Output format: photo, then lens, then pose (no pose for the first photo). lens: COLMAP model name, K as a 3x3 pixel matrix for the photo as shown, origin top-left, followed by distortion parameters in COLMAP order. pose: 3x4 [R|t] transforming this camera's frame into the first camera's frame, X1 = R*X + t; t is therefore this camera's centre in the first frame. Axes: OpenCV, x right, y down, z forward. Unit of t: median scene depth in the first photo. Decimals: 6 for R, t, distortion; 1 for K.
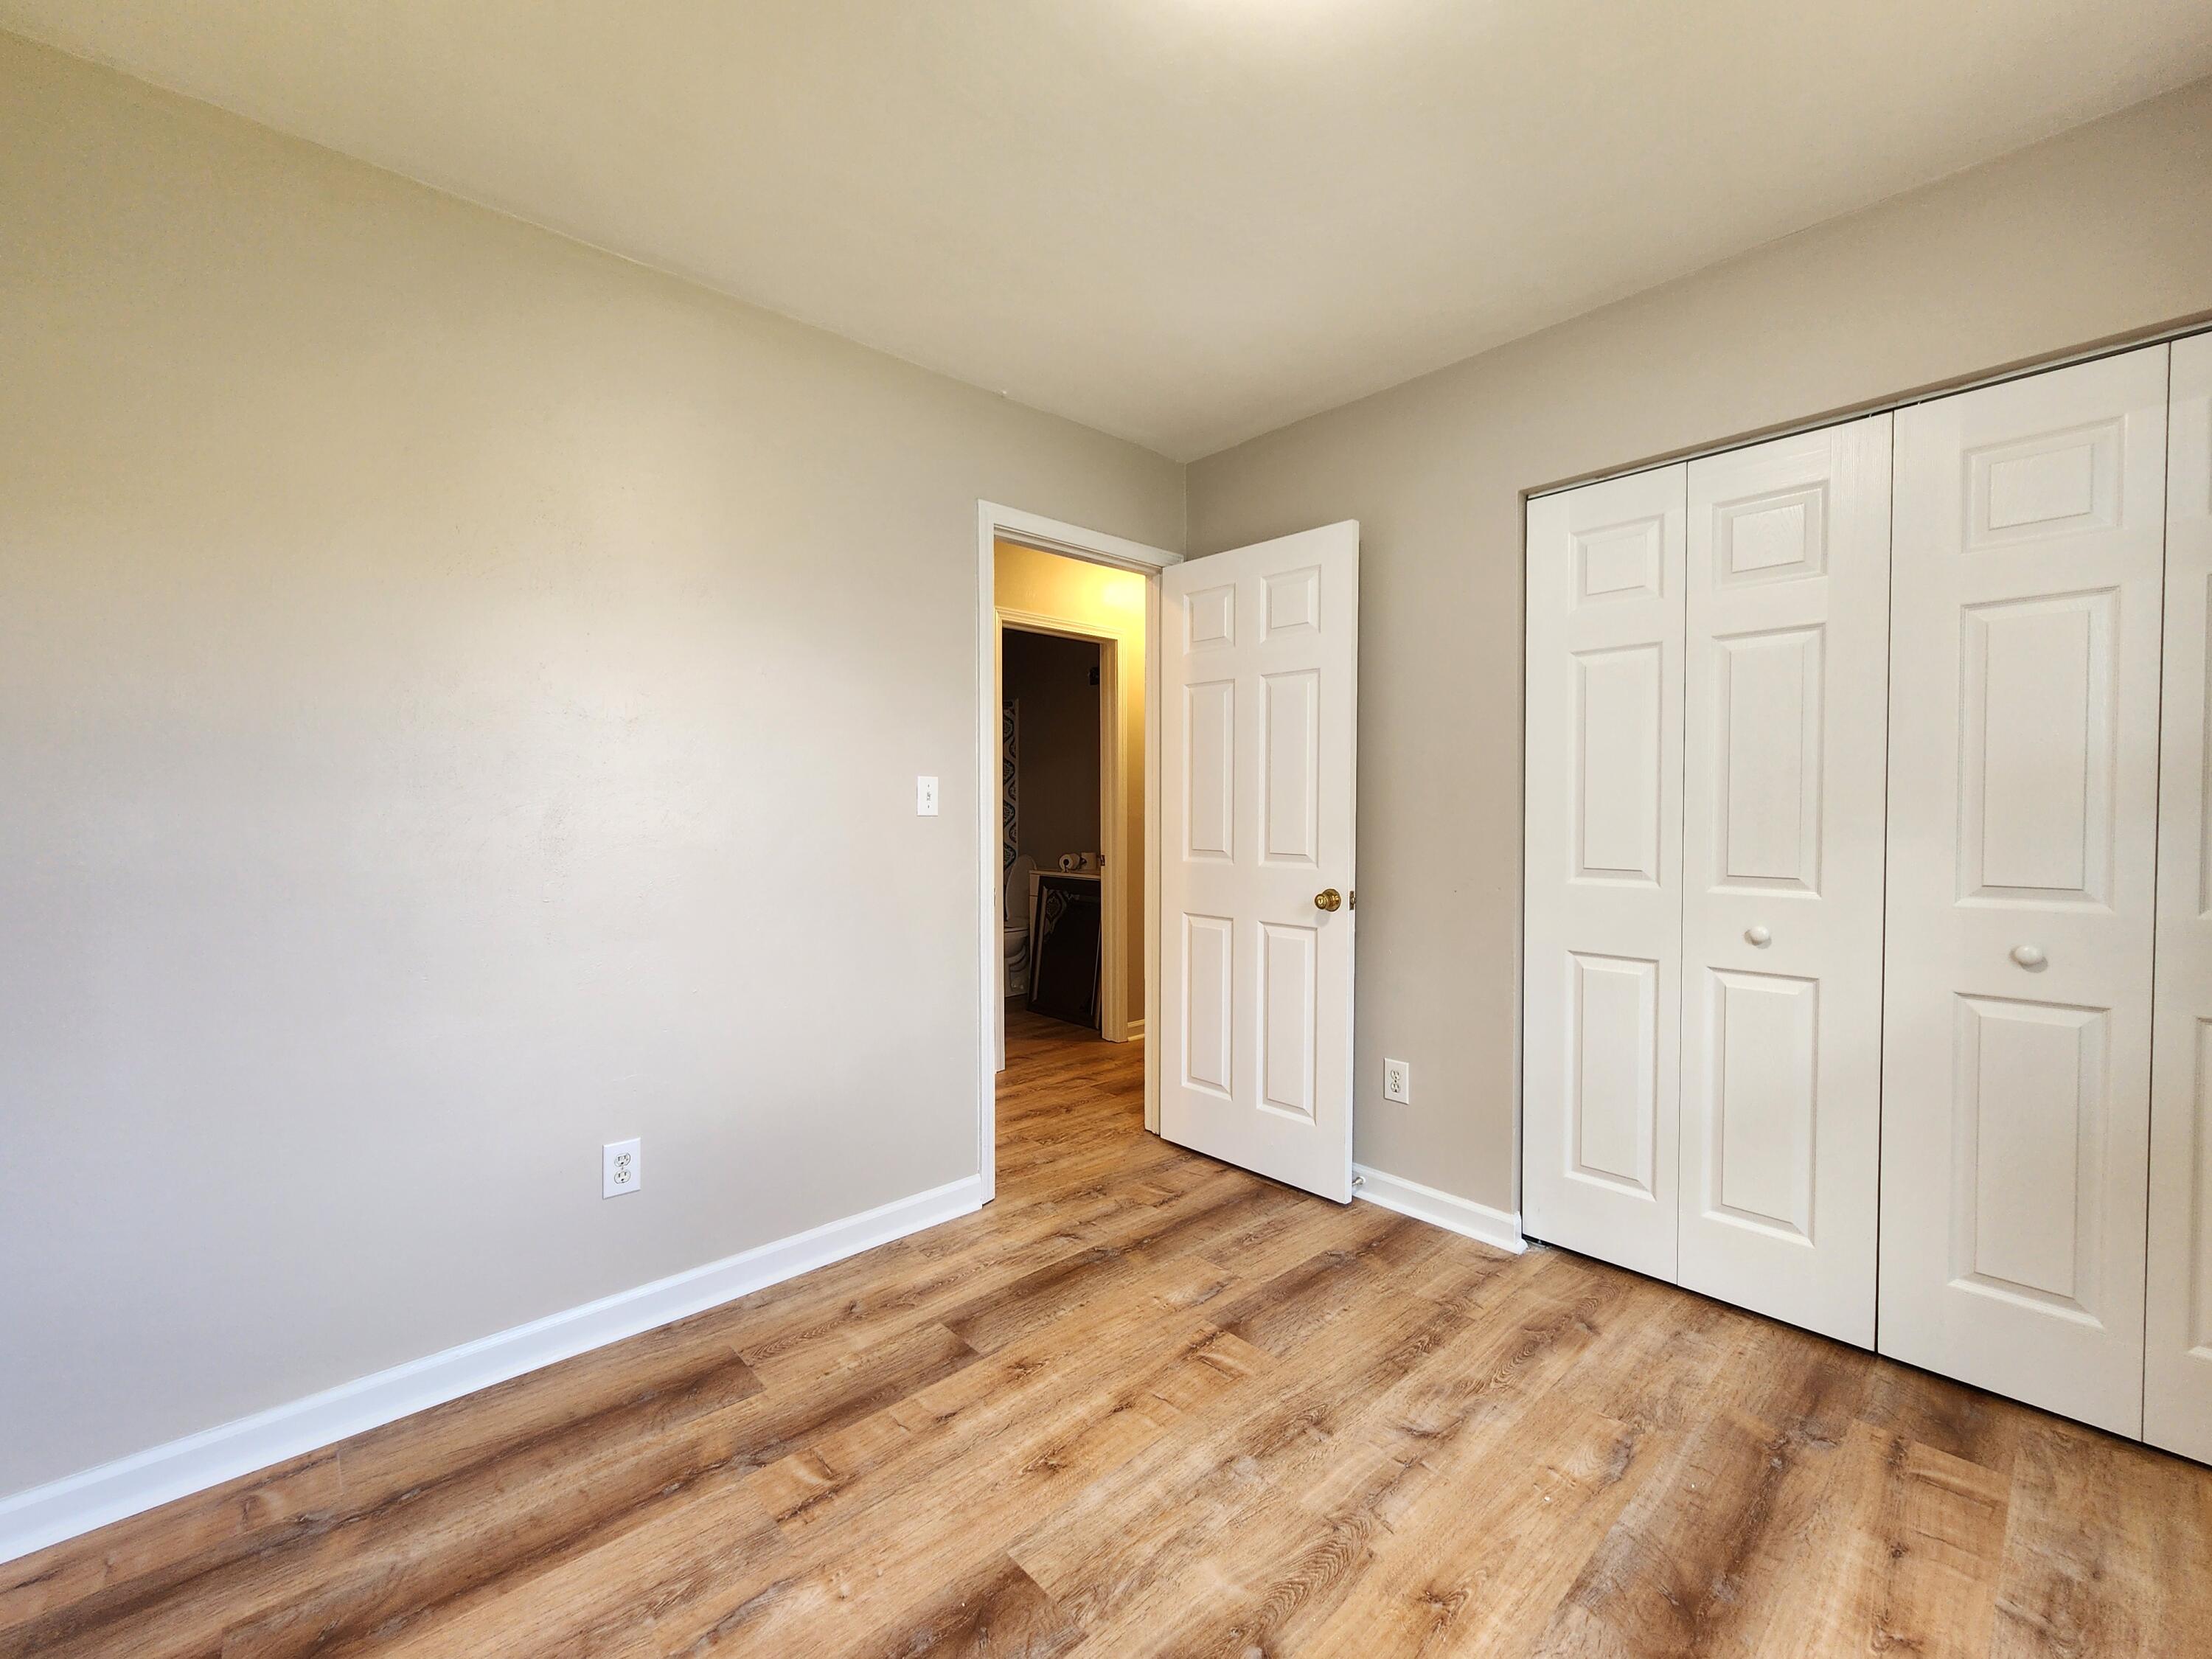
lens RADIAL K [[911.1, 0, 1102.0], [0, 911.1, 836.8], [0, 0, 1]] dist [-0.001068, 0.001317]
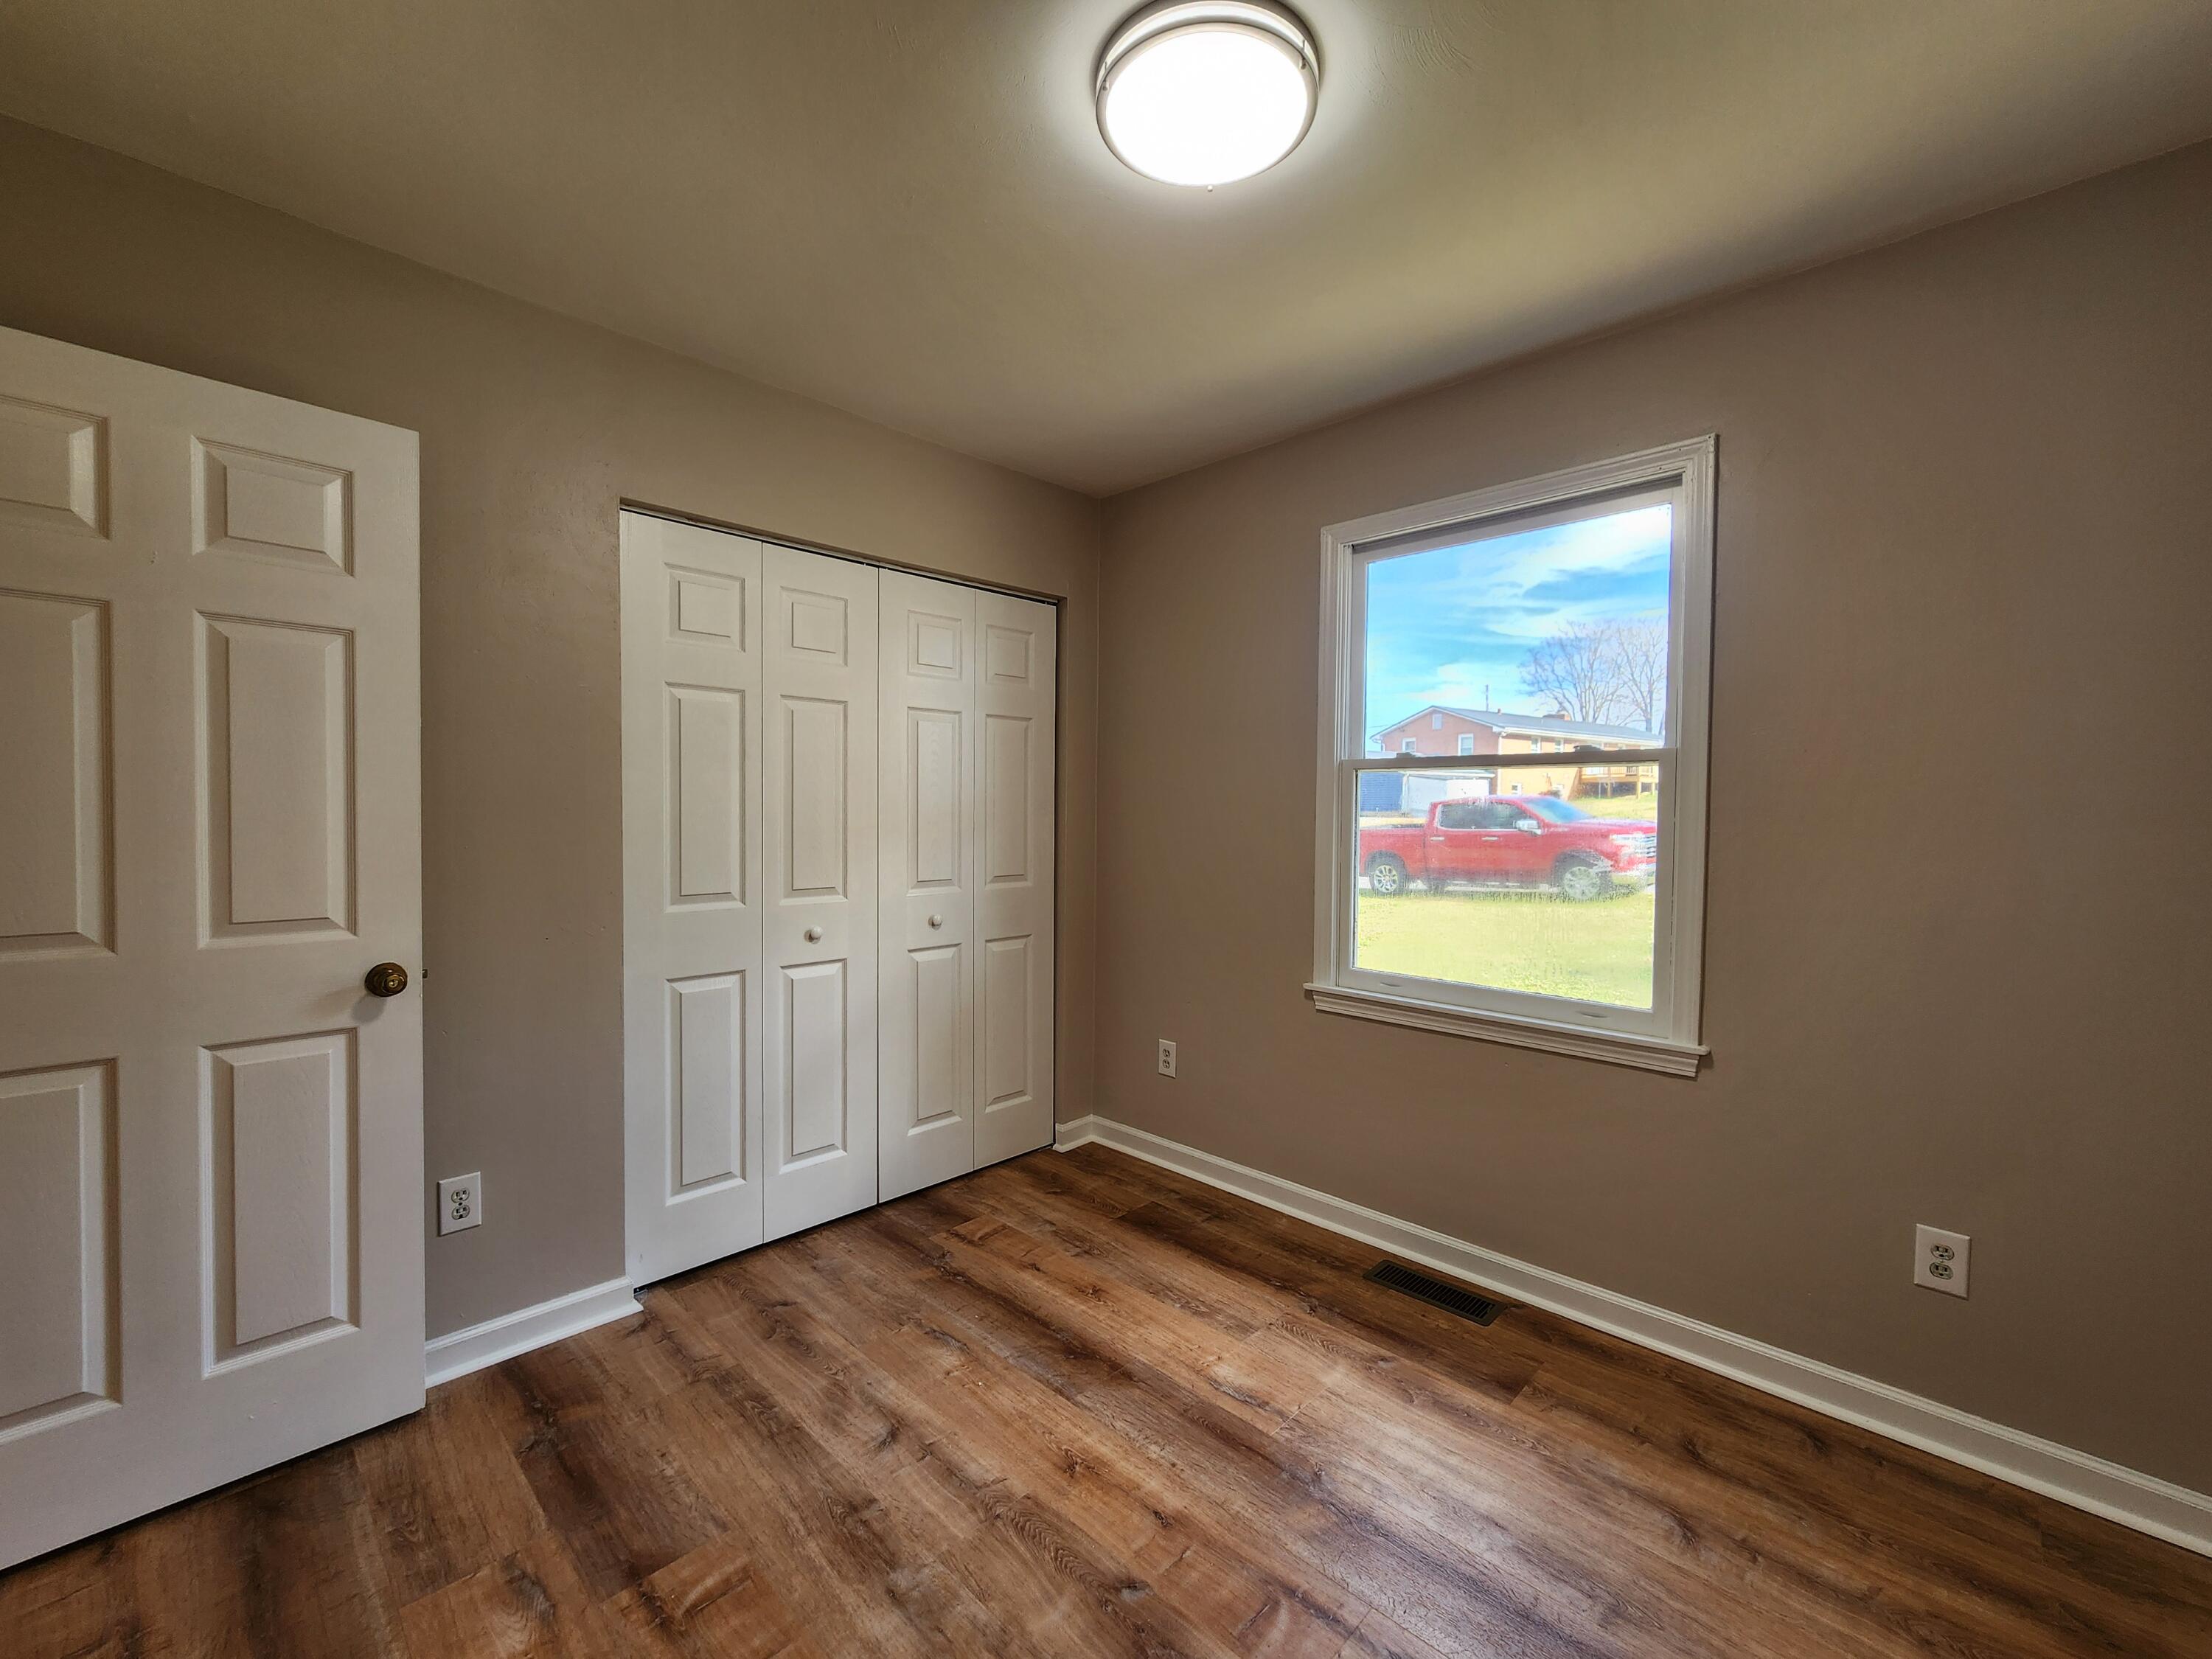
lens RADIAL K [[911.1, 0, 1107.9], [0, 911.1, 836.4], [0, 0, 1]] dist [-0.001068, 0.001317]
pose [[-0.057452, -0.027253, 0.997976, -0.680027], [0.022972, 0.999327, 0.028612, -0.066051], [-0.998084, 0.024569, -0.056787, 0.761903]]
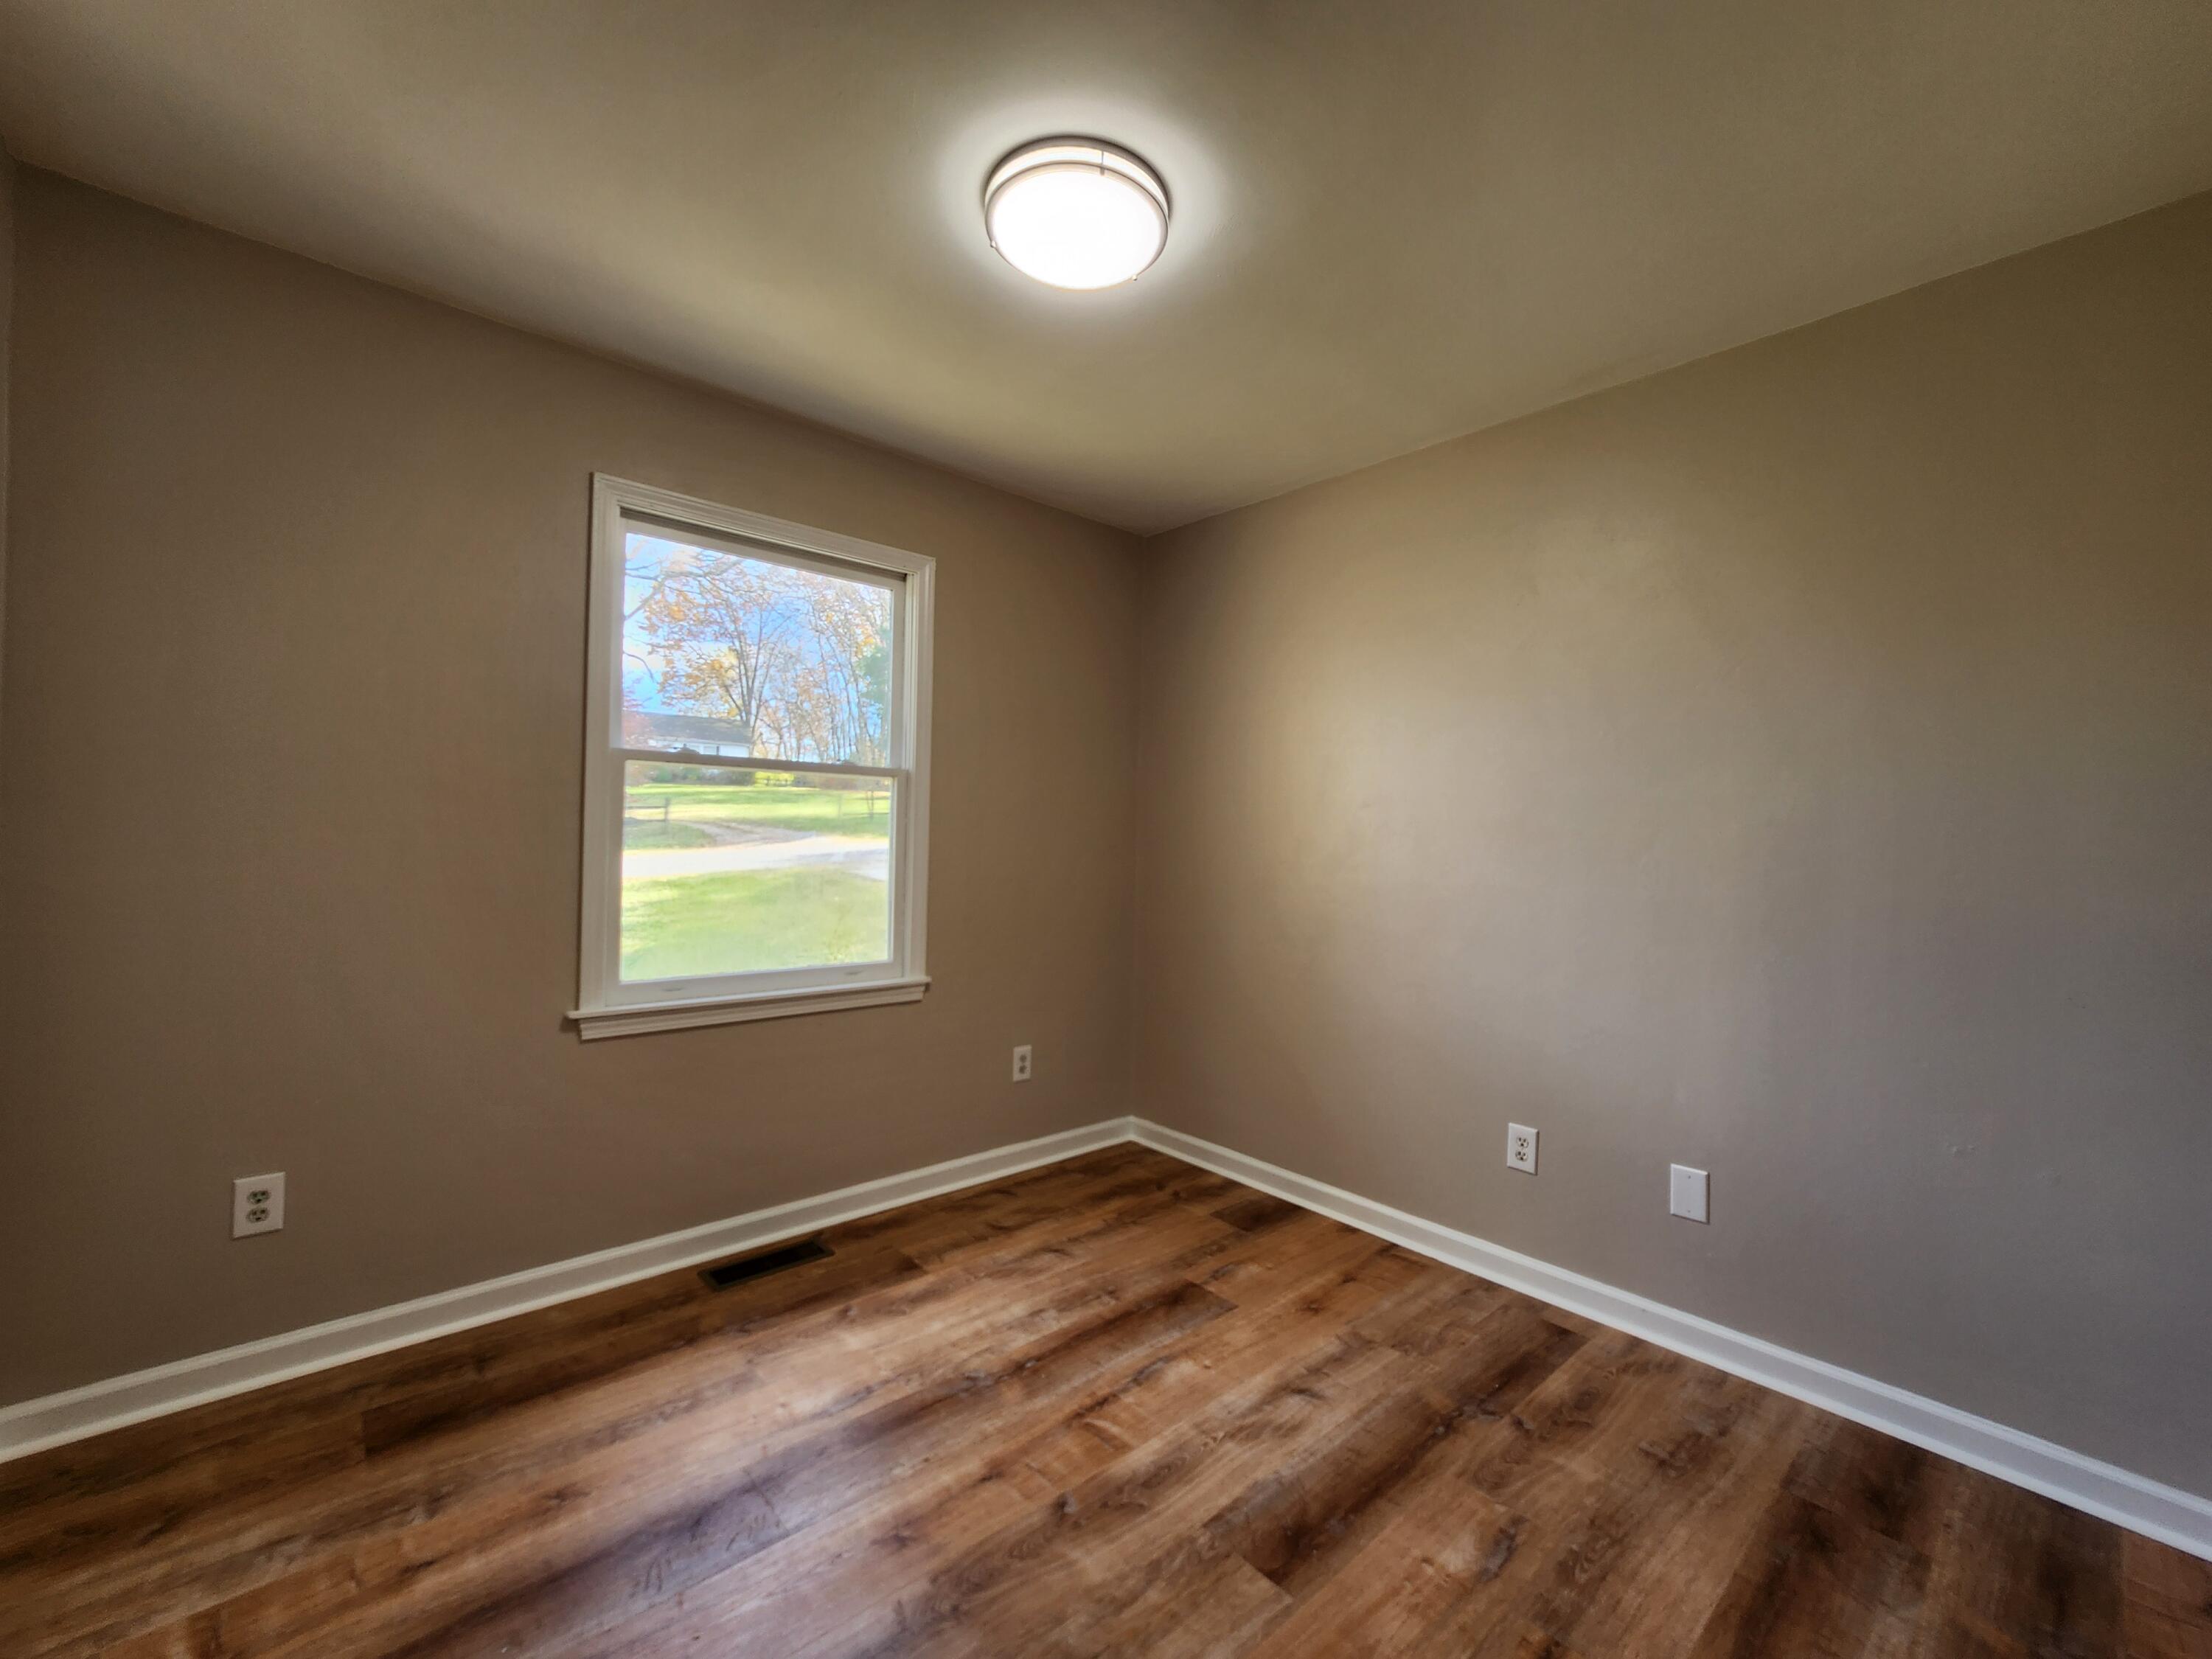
lens RADIAL K [[911.1, 0, 1096.0], [0, 911.1, 829.3], [0, 0, 1]] dist [-0.001068, 0.001317]
pose [[-0.999764, -0.019228, 0.010111, 0.096887], [-0.018991, 0.999554, 0.023033, -0.064895], [-0.010550, 0.022835, -0.999684, 1.614953]]
